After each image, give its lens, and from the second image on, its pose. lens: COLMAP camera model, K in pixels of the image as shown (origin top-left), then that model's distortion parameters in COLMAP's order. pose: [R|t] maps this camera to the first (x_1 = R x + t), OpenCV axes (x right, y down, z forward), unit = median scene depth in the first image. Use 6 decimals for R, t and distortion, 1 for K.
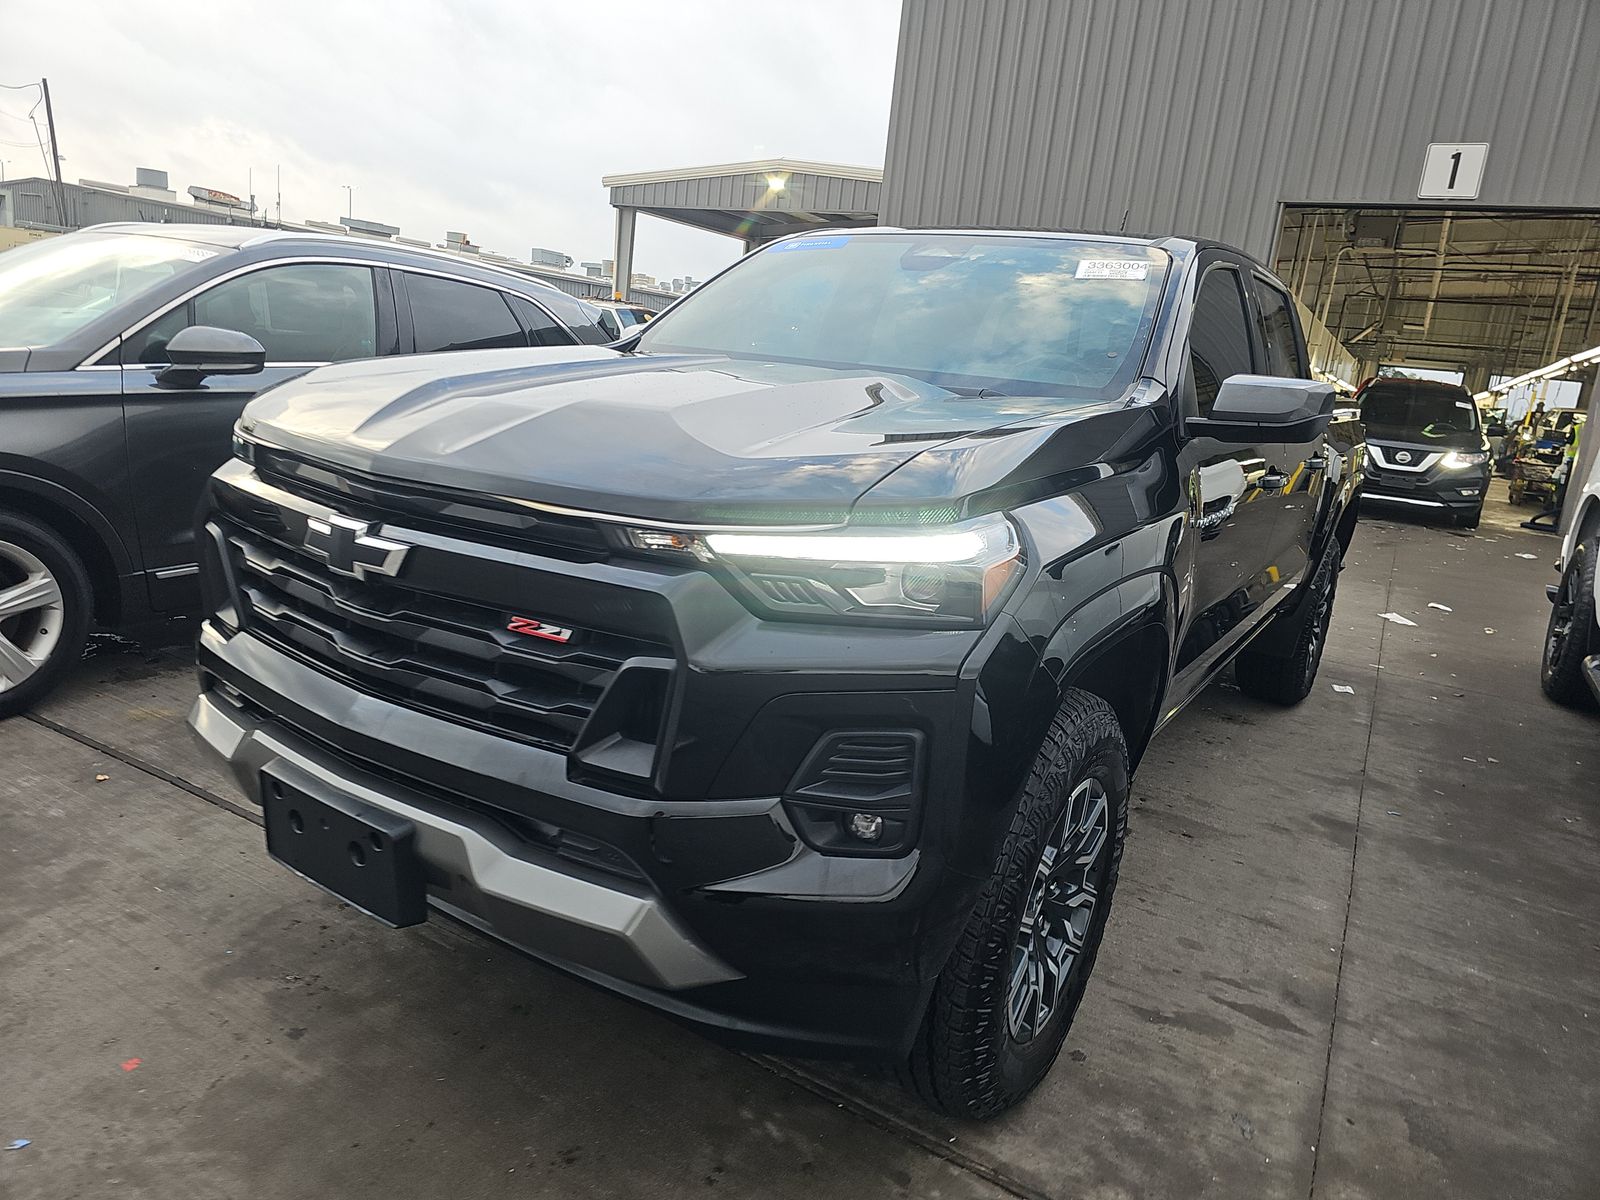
lens RADIAL K [[1056.9, 0, 794.3], [0, 1056.9, 601.2], [0, 0, 1]] dist [0.051675, -0.057171]
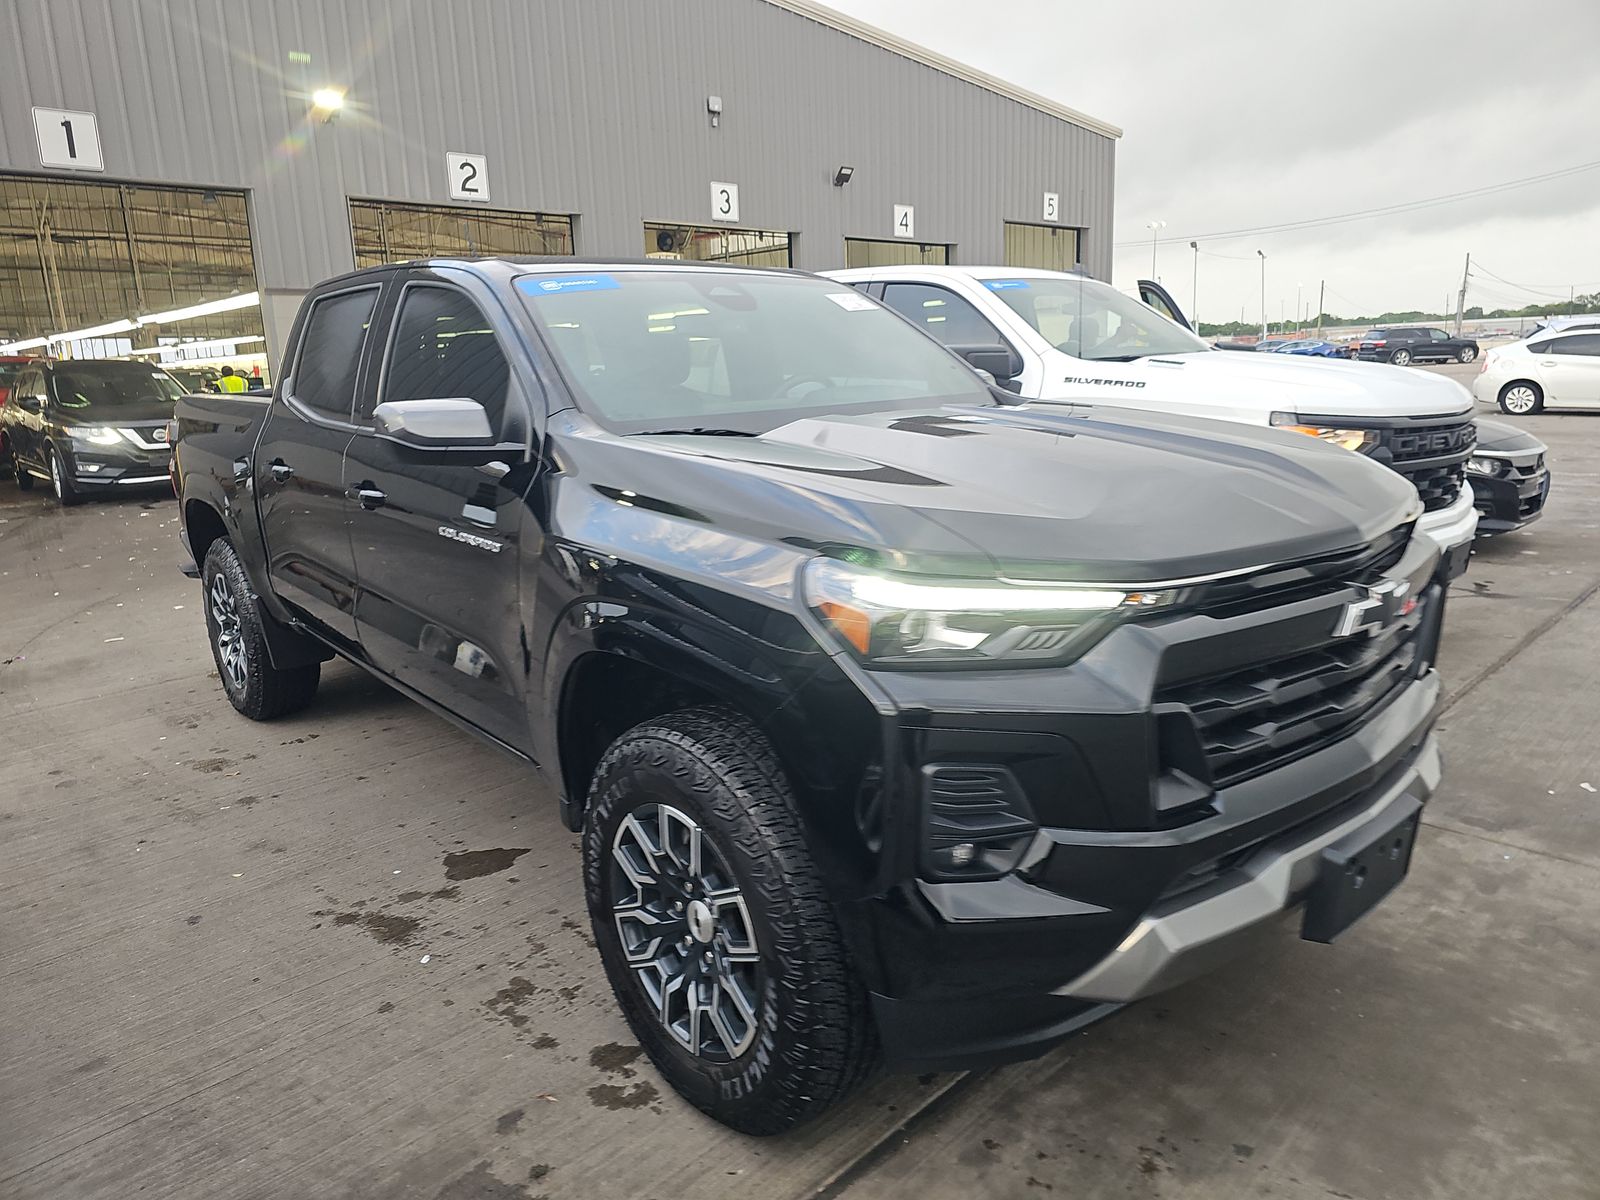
lens RADIAL K [[1049.6, 0, 796.5], [0, 1049.6, 585.3], [0, 0, 1]] dist [0.048024, -0.043631]
pose [[0.256522, -0.305452, 0.917004, -0.987956], [0.277617, 0.932057, 0.232806, -0.313979], [-0.925811, 0.194856, 0.323891, 0.731663]]
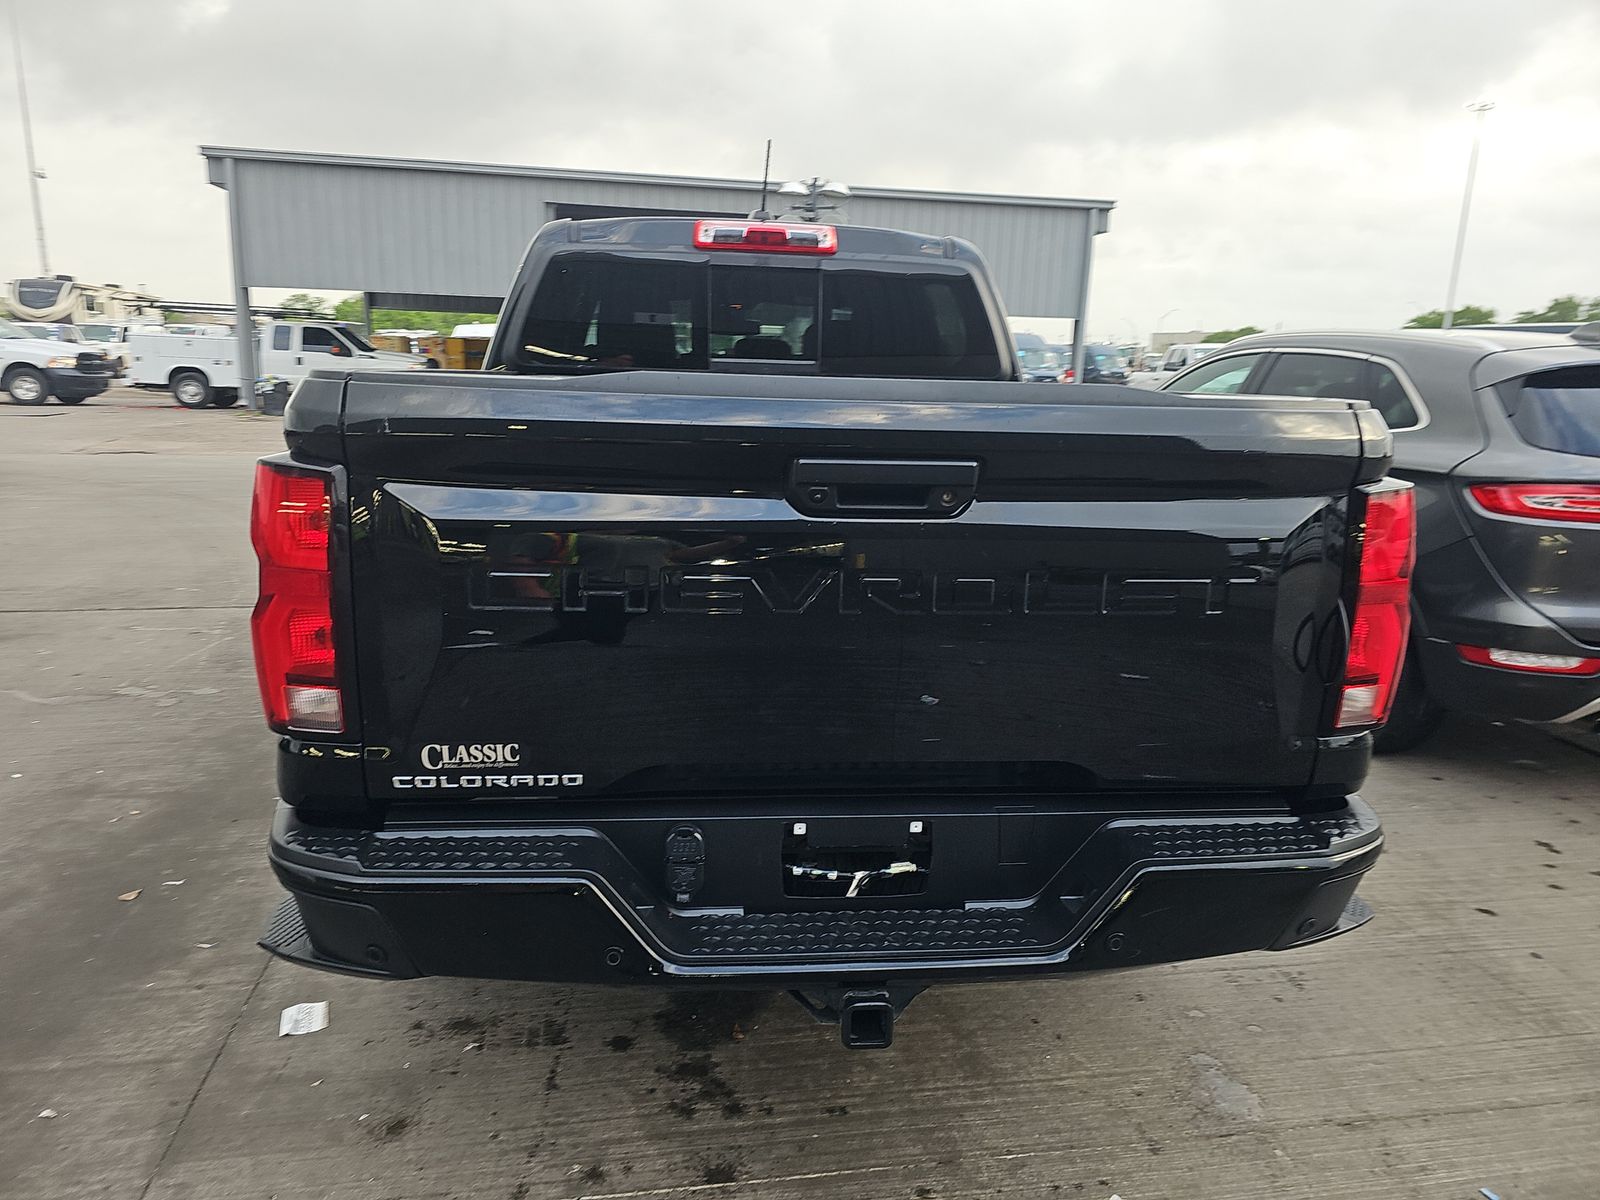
lens RADIAL K [[1038.9, 0, 765.7], [0, 1038.9, 602.0], [0, 0, 1]] dist [0.054069, -0.050212]
pose [[-0.769938, 0.030275, -0.637400, 1.216462], [-0.239158, 0.912376, 0.332224, -0.502889], [0.591607, 0.408231, -0.695233, 2.560838]]
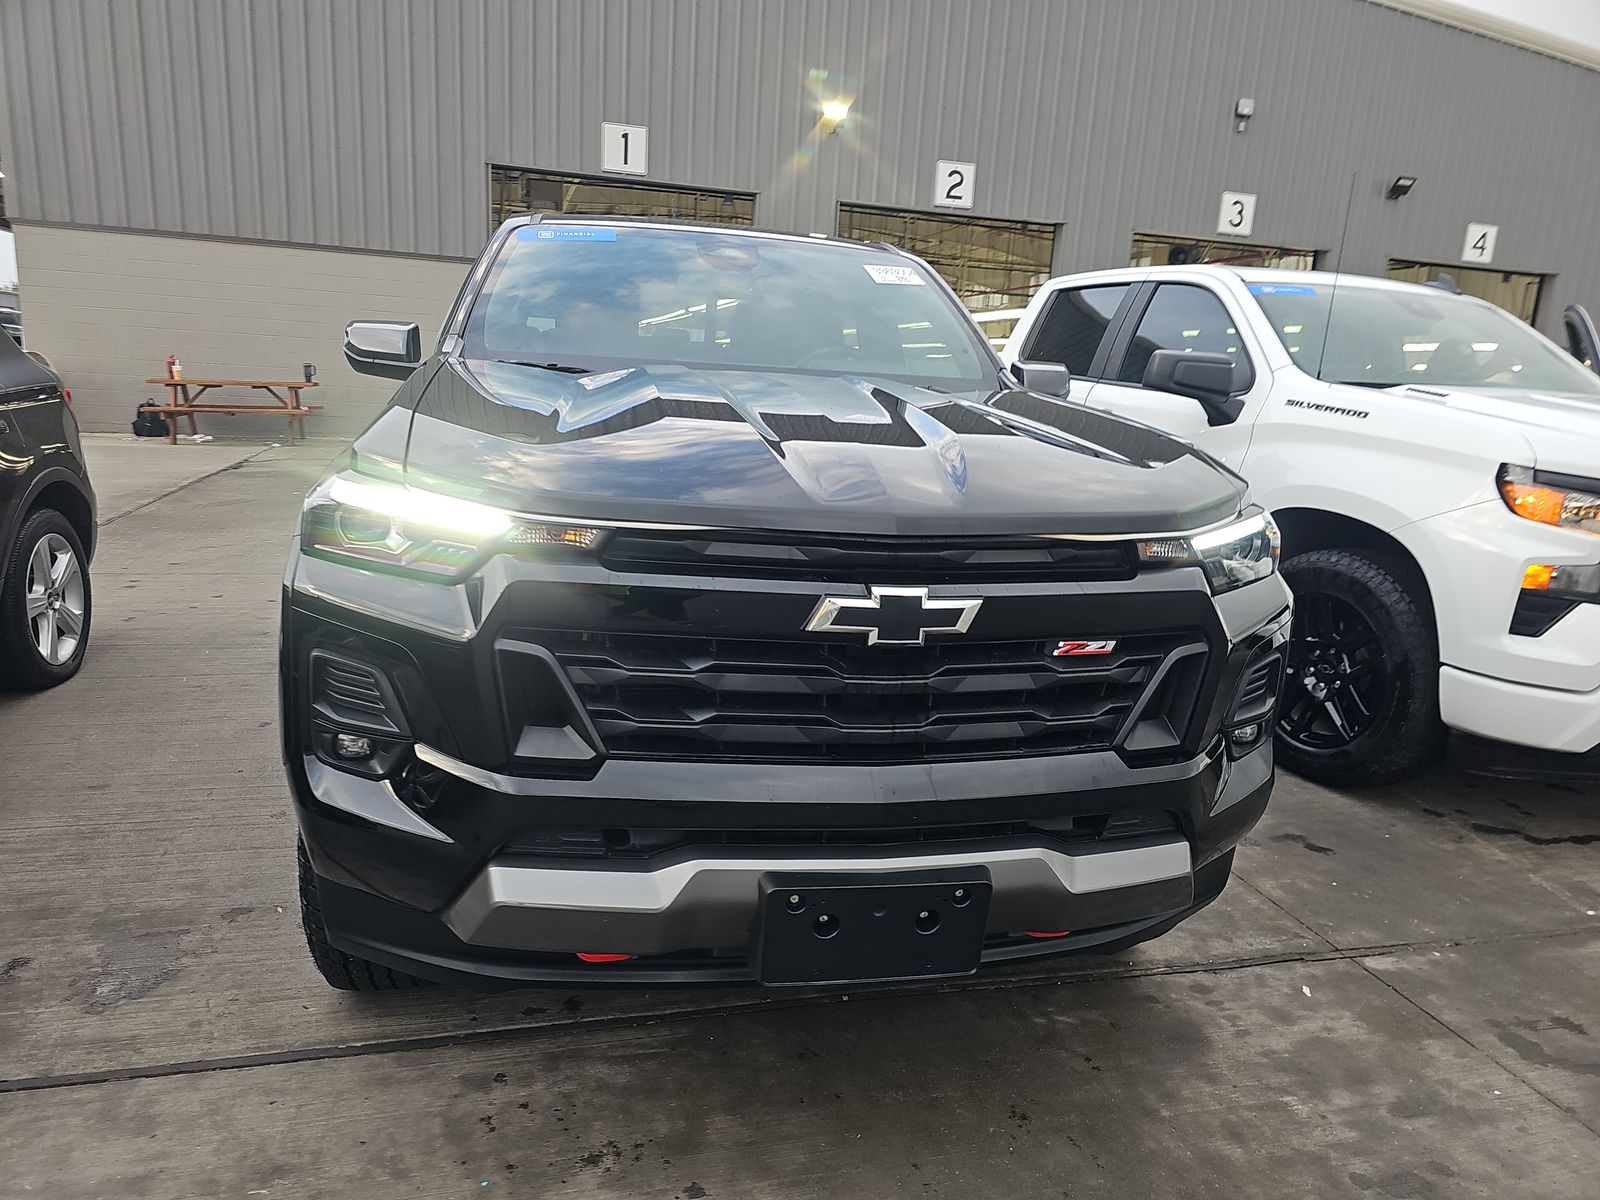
lens RADIAL K [[1056.9, 0, 794.3], [0, 1056.9, 601.2], [0, 0, 1]] dist [0.051675, -0.057171]
pose [[0.700200, -0.204752, 0.683956, -0.687341], [0.170121, 0.978249, 0.118692, -0.117100], [-0.693382, 0.033247, 0.719803, 0.229498]]
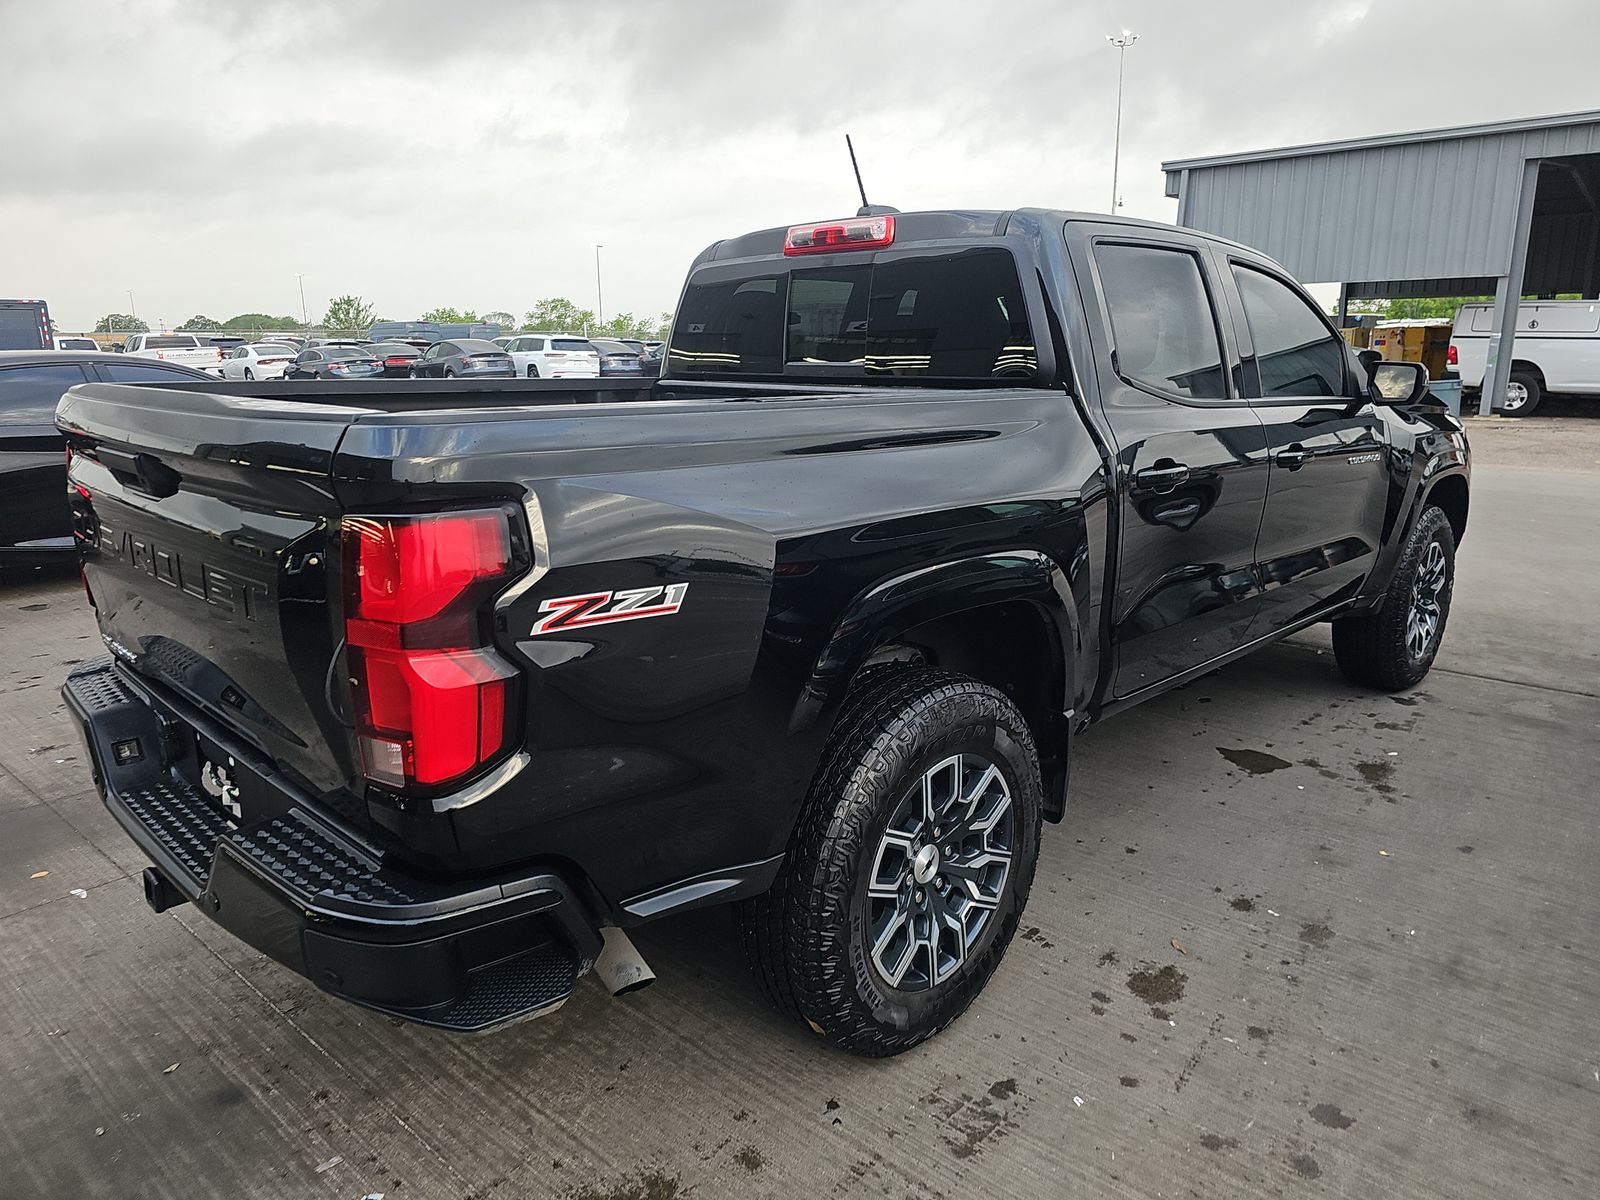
lens RADIAL K [[1049.5, 0, 823.9], [0, 1049.5, 591.0], [0, 0, 1]] dist [0.007897, 0.003645]
pose [[-0.980148, -0.126186, 0.152931, 0.297587], [-0.043628, 0.889688, 0.454480, -0.654186], [-0.193410, 0.438785, -0.877531, 2.750031]]
